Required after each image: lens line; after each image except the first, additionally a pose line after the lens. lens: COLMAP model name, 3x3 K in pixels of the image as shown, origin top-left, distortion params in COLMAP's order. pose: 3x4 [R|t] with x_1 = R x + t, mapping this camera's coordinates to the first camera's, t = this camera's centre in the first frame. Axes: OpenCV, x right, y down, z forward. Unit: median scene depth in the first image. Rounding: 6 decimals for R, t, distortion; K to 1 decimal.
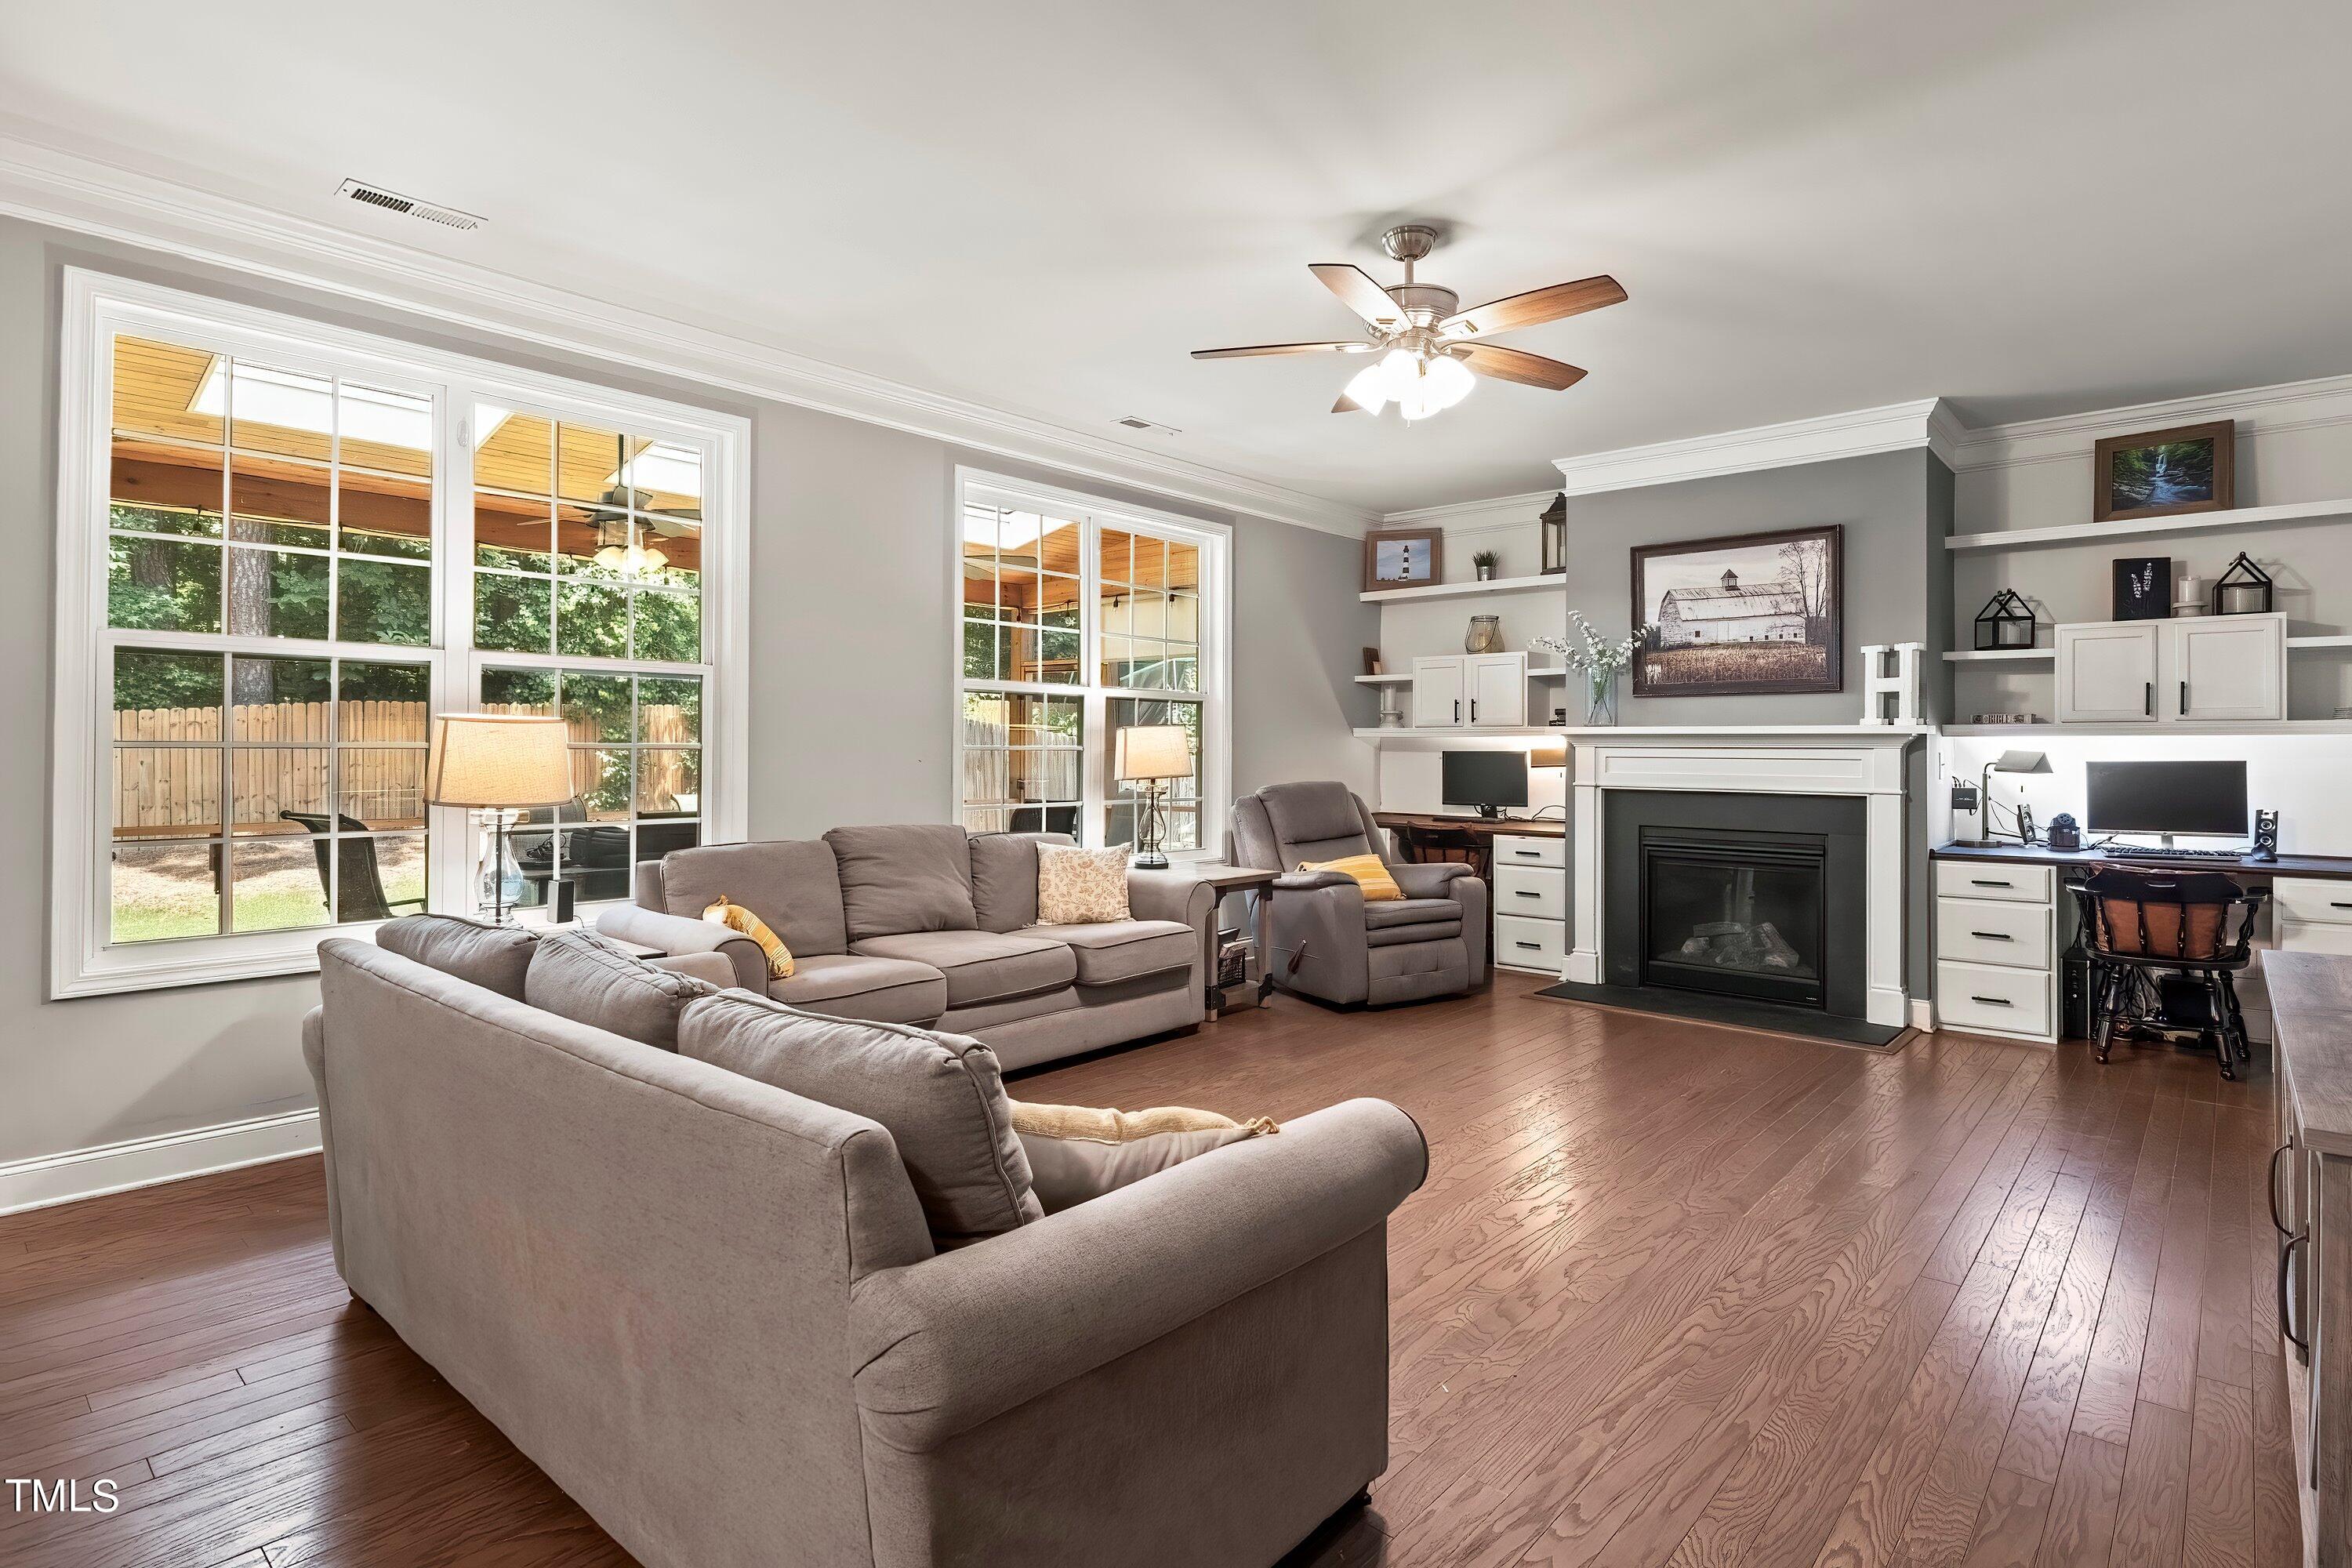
lens RADIAL K [[1187.2, 0, 1179.8], [0, 1187.2, 747.1], [0, 0, 1]] dist [-0.003388, 0.001547]
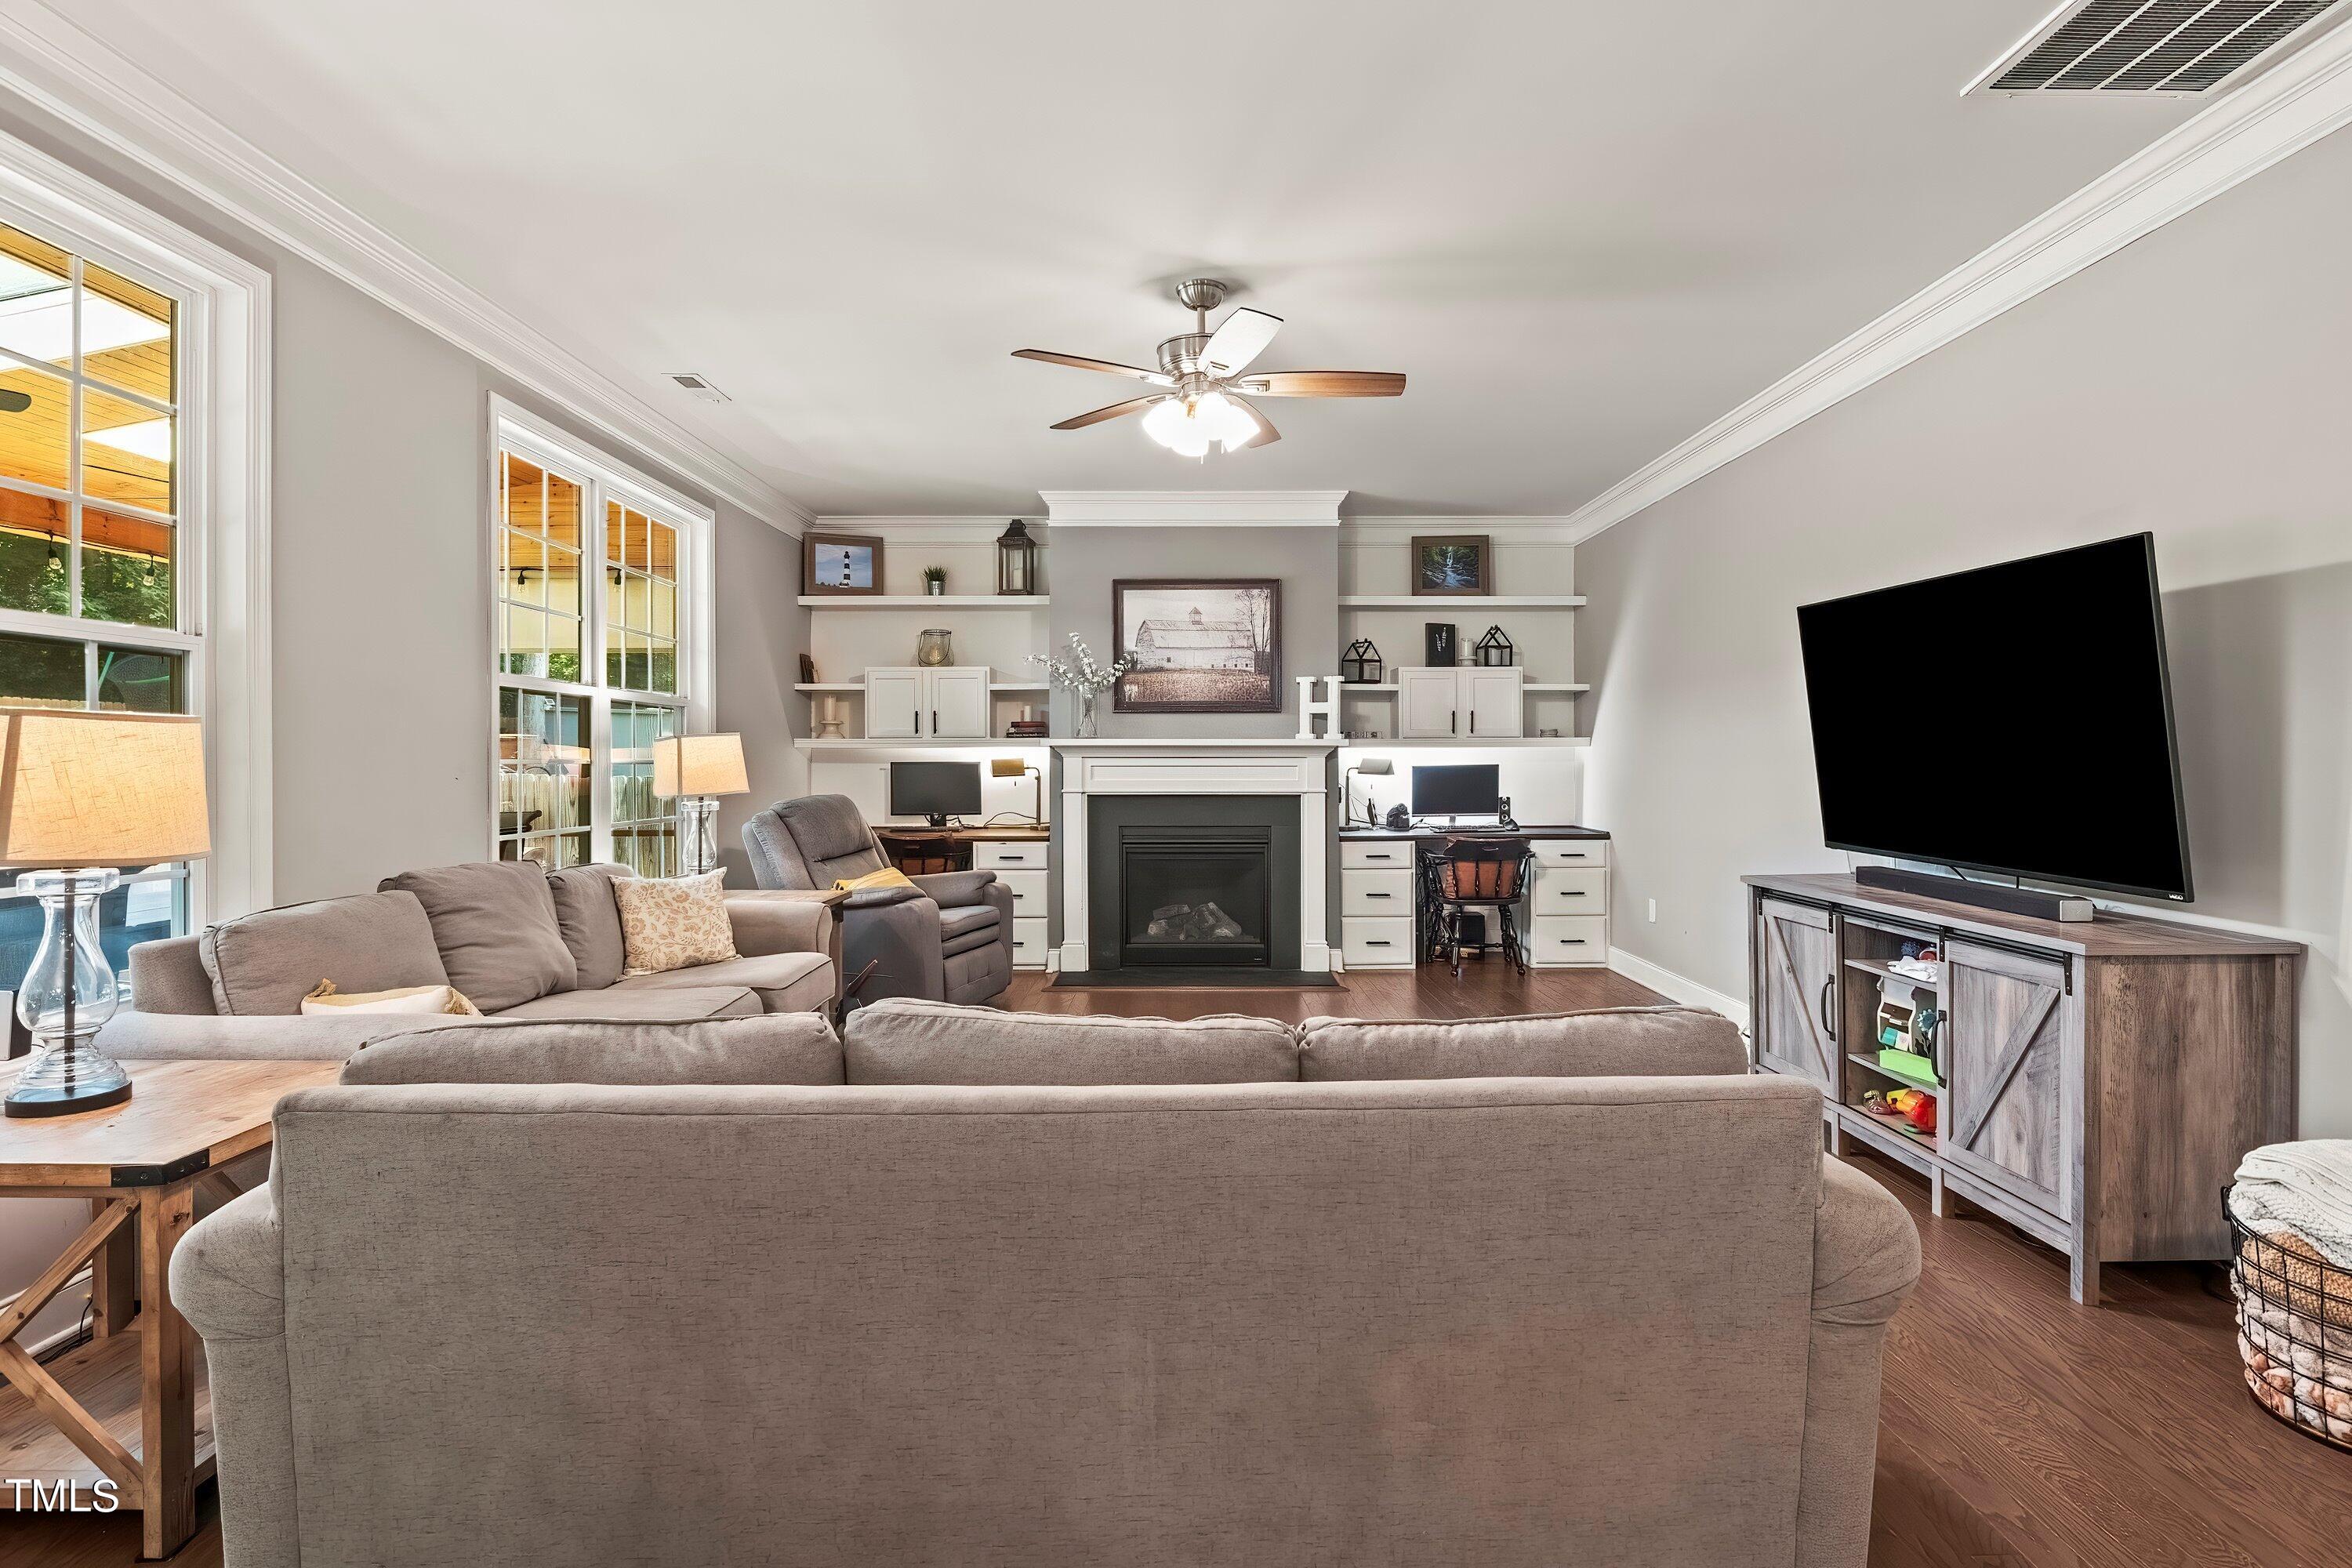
lens RADIAL K [[1187.2, 0, 1180.0], [0, 1187.2, 767.1], [0, 0, 1]] dist [-0.003388, 0.001547]
pose [[0.748129, -0.009131, 0.663491, -0.355785], [0.005023, 0.999955, 0.008097, 0.000700], [-0.663535, -0.002725, 0.748141, 0.126775]]
